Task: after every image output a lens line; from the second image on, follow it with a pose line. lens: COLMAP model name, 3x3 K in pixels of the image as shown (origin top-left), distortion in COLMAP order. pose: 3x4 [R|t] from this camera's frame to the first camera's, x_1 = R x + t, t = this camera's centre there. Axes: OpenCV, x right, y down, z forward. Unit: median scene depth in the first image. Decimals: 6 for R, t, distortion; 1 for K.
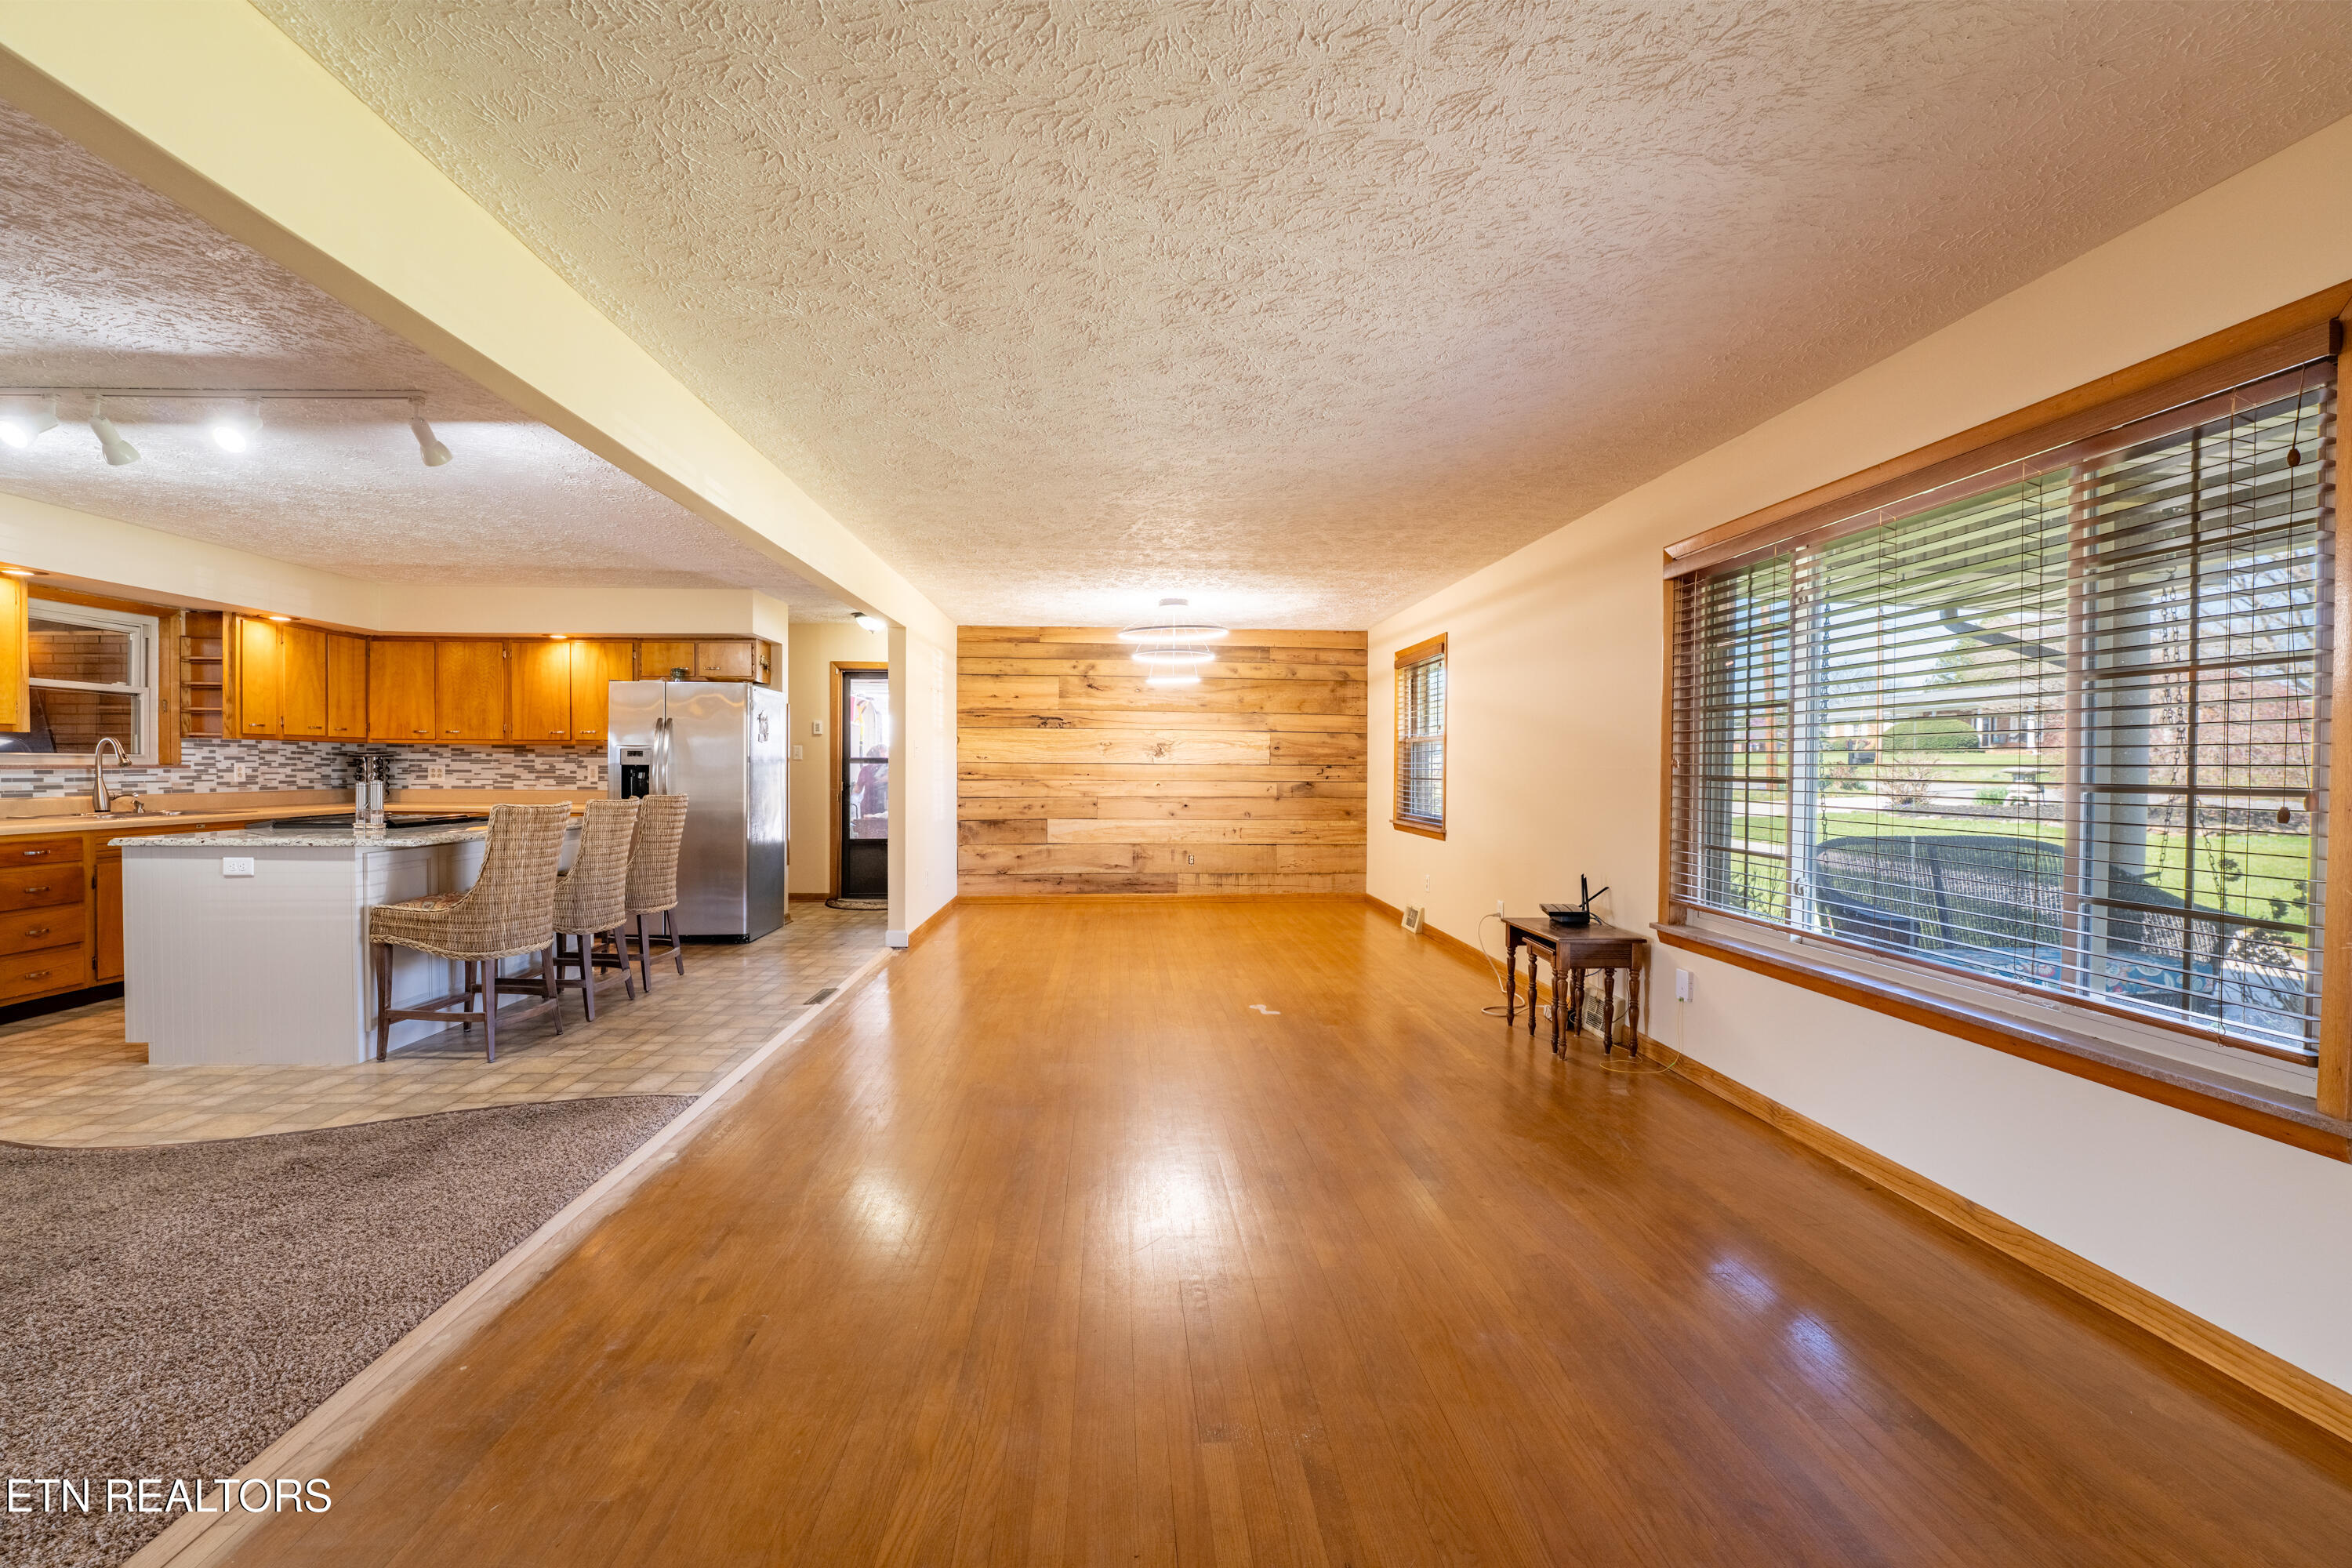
lens RADIAL K [[988.4, 0, 1174.4], [0, 988.4, 786.0], [0, 0, 1]] dist [-0.023319, 0.000824]
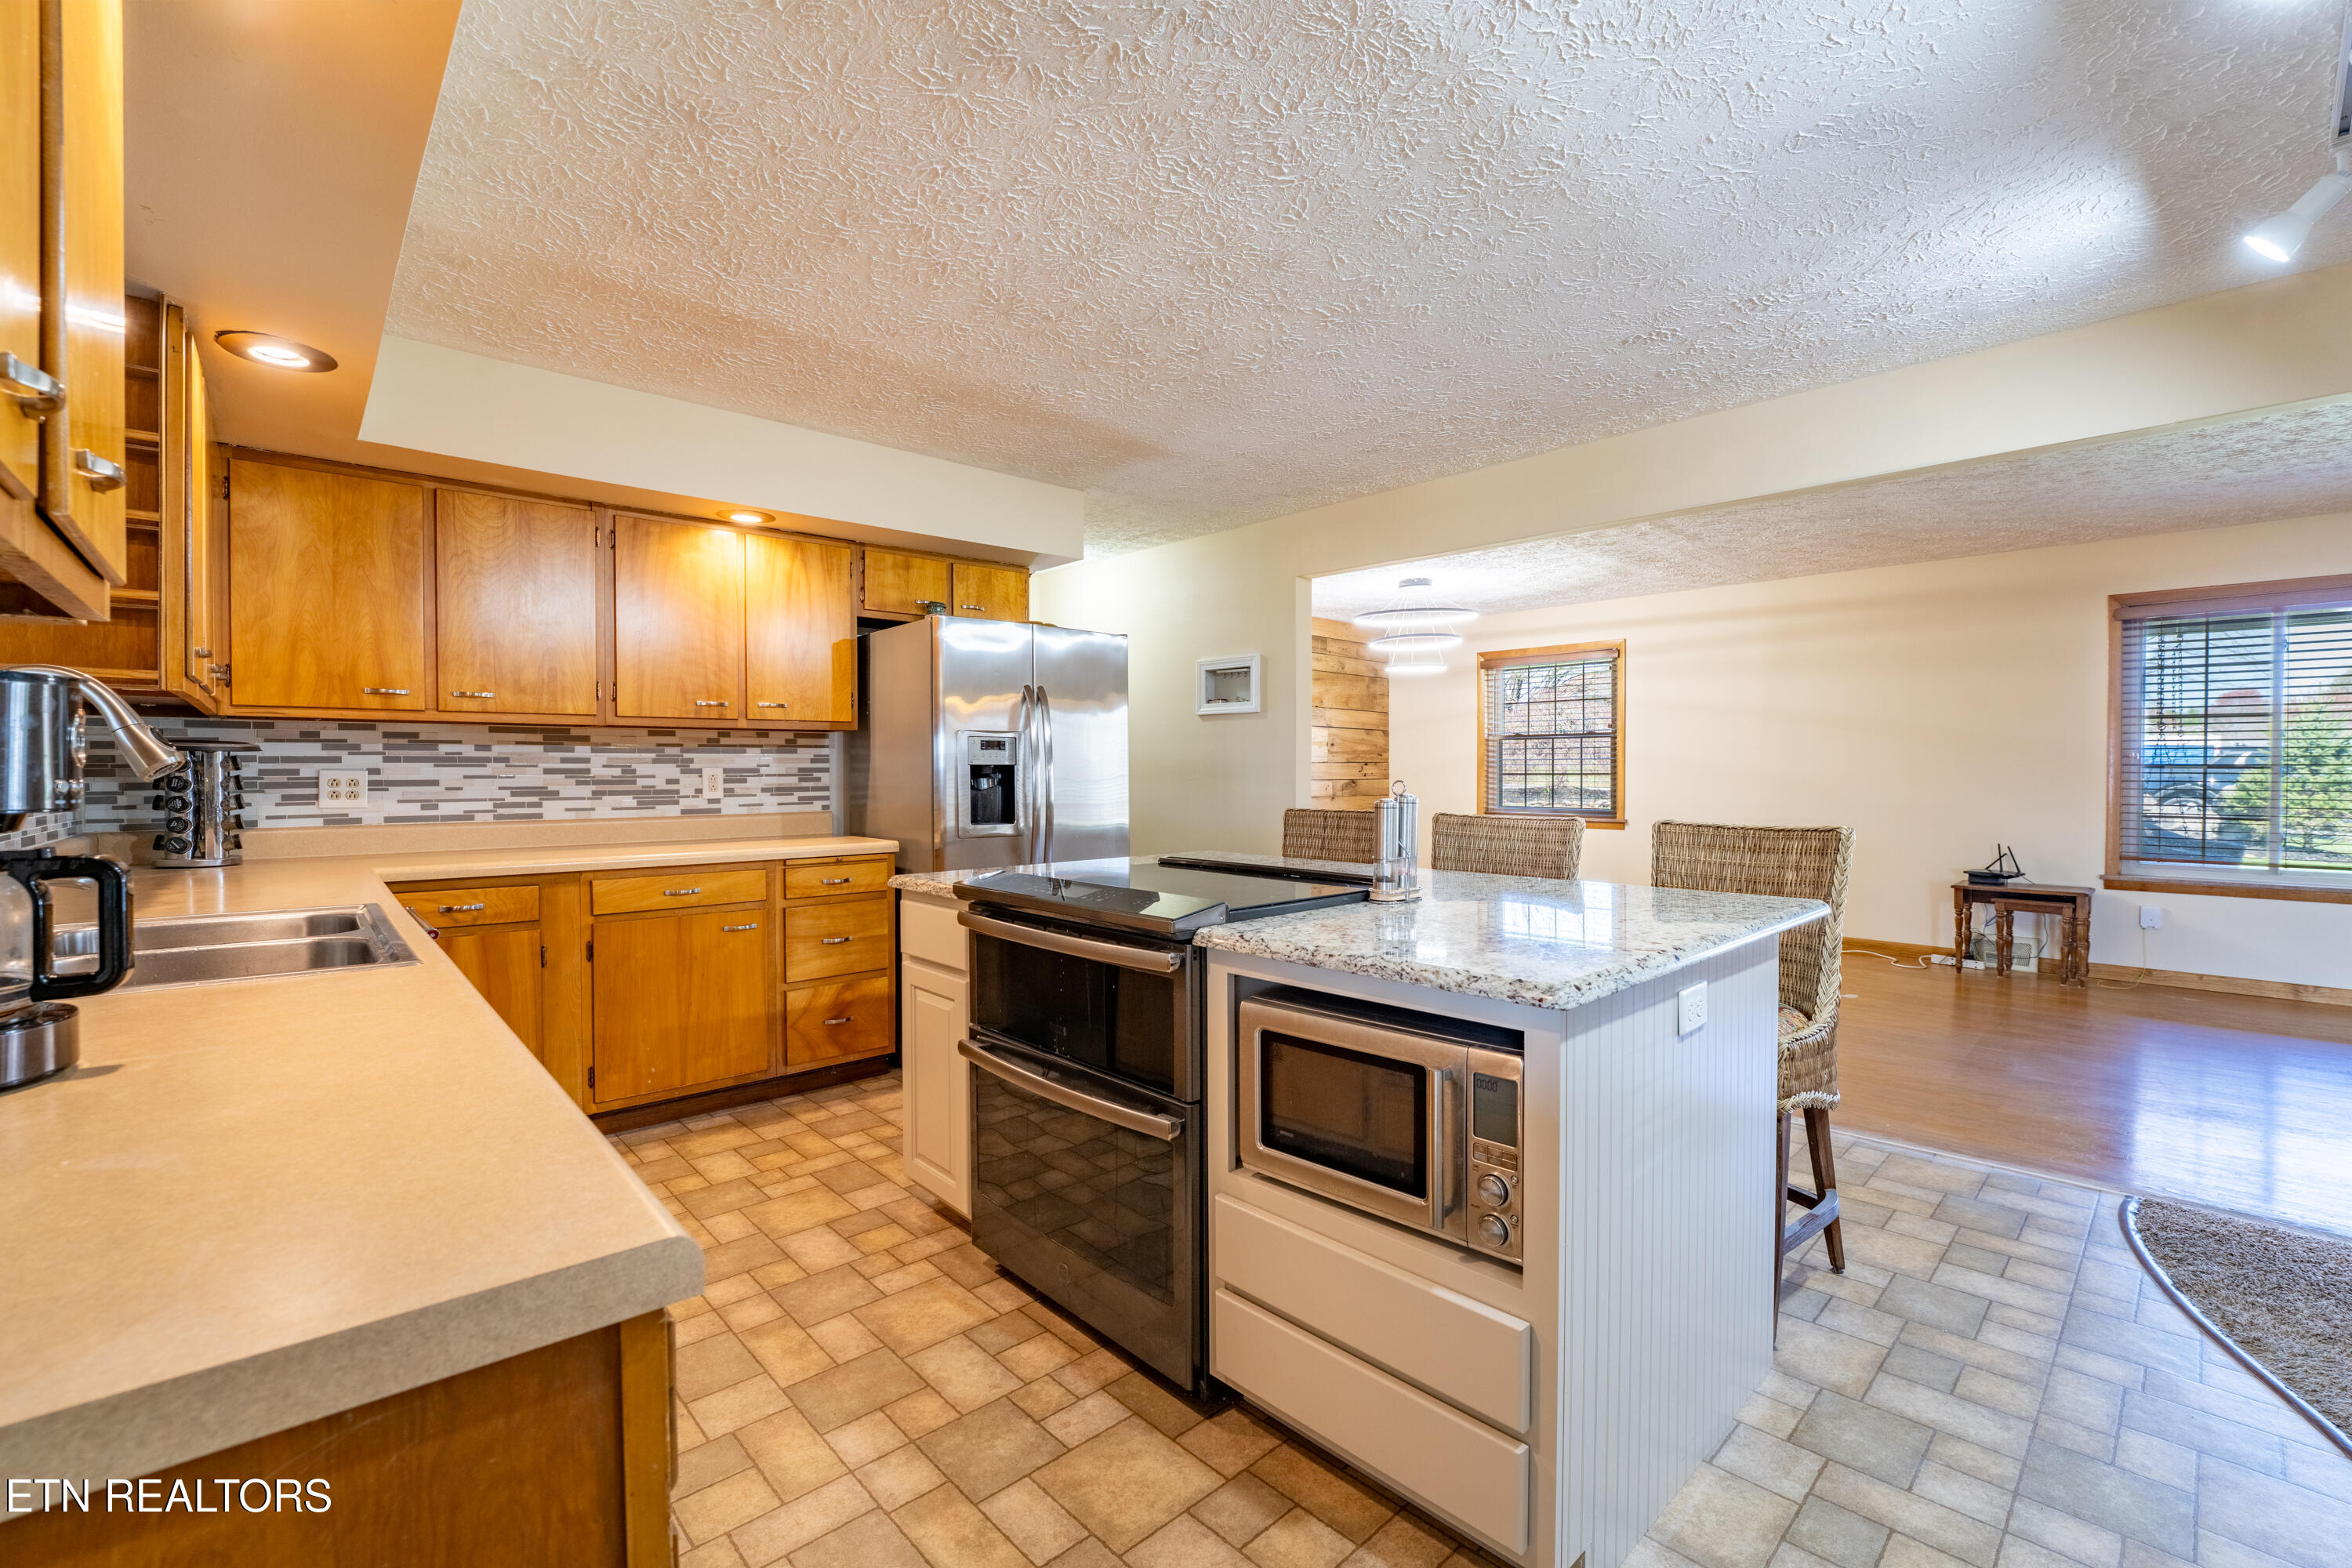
lens RADIAL K [[988.4, 0, 1174.4], [0, 988.4, 786.0], [0, 0, 1]] dist [-0.023319, 0.000824]
pose [[0.775213, -0.020079, 0.631381, -0.789440], [0.020256, 0.999771, 0.006924, -0.010595], [-0.631375, 0.007422, 0.775442, 0.460964]]
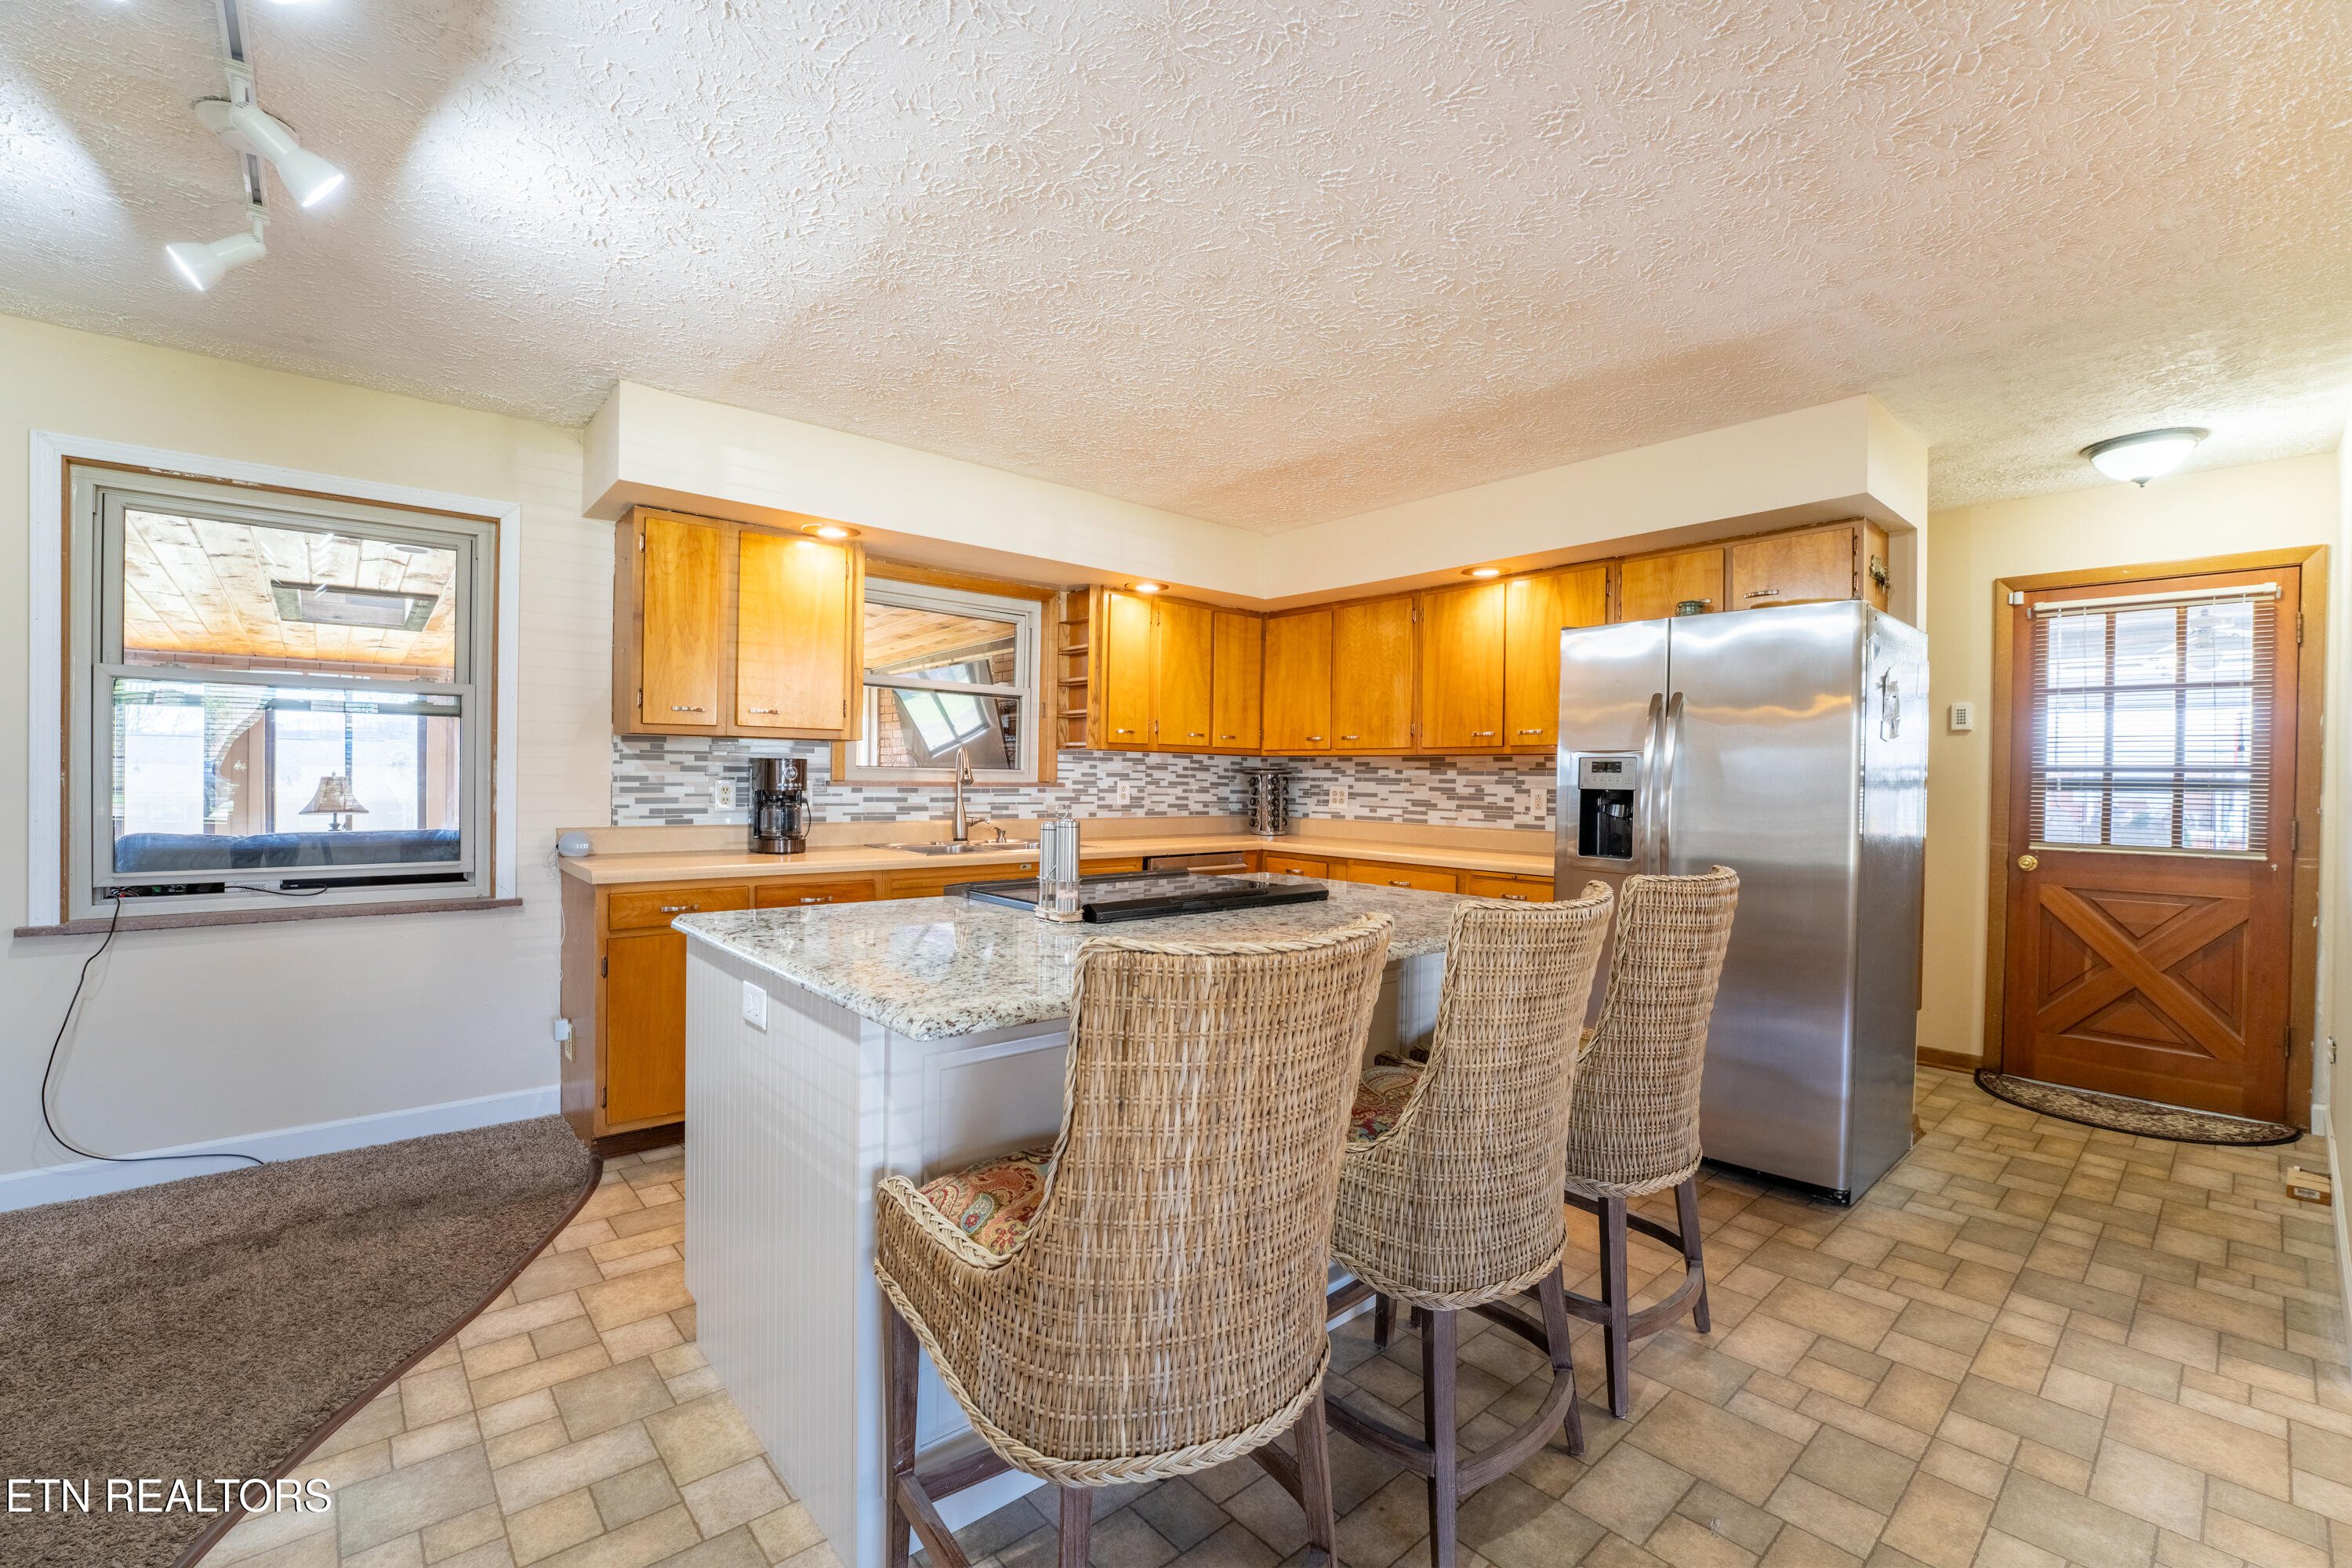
lens RADIAL K [[988.4, 0, 1174.4], [0, 988.4, 786.0], [0, 0, 1]] dist [-0.023319, 0.000824]
pose [[0.607756, 0.008389, -0.794079, -0.269468], [-0.026471, 0.999603, -0.009700, -0.011890], [0.793682, 0.026916, 0.607737, 0.492262]]
